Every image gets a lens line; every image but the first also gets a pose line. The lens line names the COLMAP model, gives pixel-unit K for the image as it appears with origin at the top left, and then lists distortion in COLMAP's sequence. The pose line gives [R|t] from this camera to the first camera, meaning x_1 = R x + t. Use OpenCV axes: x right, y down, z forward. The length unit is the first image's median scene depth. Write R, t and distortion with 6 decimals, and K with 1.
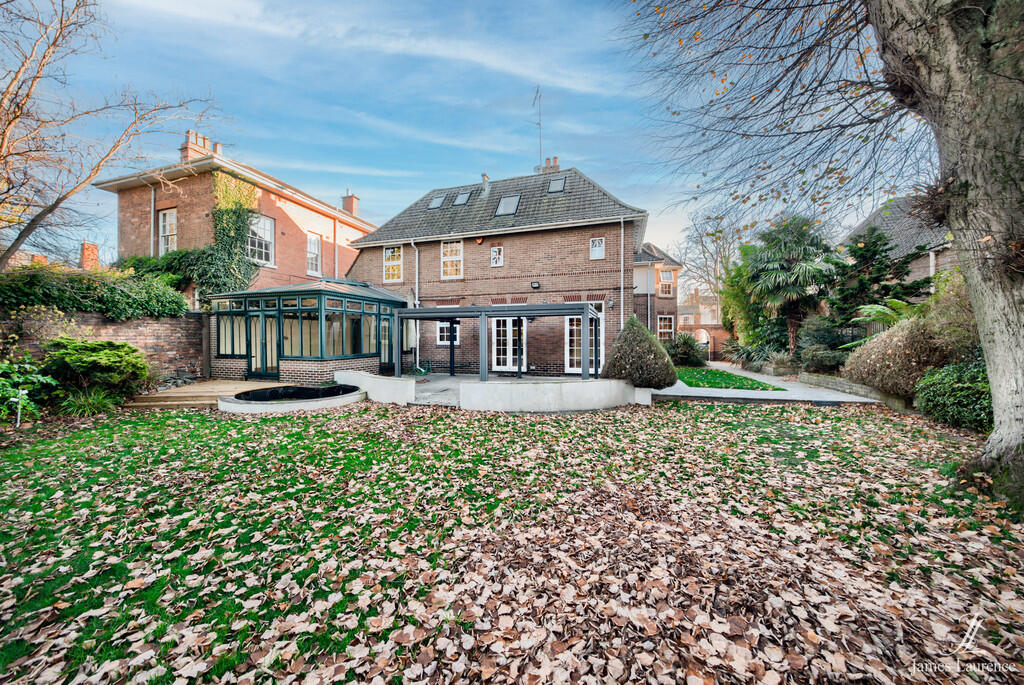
lens RADIAL K [[356.1, 0, 511.6], [0, 356.1, 342.7], [0, 0, 1]] dist [-0.012103, 0.000028]
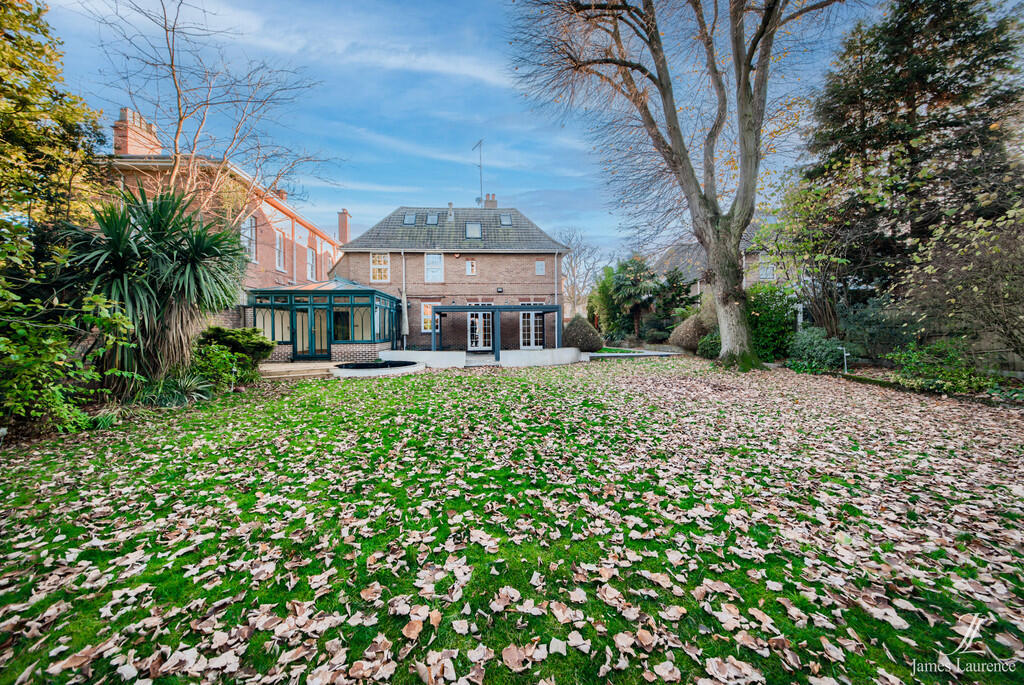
lens RADIAL K [[356.1, 0, 507.0], [0, 356.1, 334.0], [0, 0, 1]] dist [-0.012103, 0.000028]
pose [[0.918917, -0.013823, 0.394209, -0.450365], [0.016553, 0.999857, -0.003525, 0.021938], [-0.394104, 0.009765, 0.919014, -0.321259]]
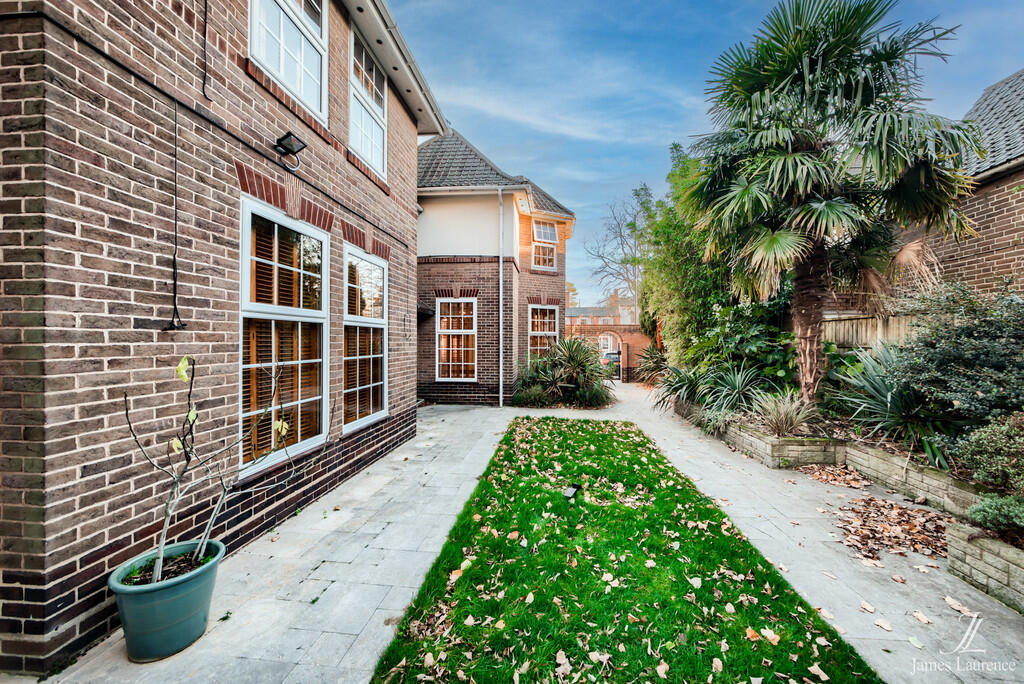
lens RADIAL K [[356.1, 0, 533.7], [0, 356.1, 343.5], [0, 0, 1]] dist [-0.012103, 0.000028]
pose [[0.970878, 0.006623, 0.239485, 0.437127], [-0.004993, 0.999960, -0.007413, -0.021806], [-0.239524, 0.006001, 0.970872, 0.725865]]
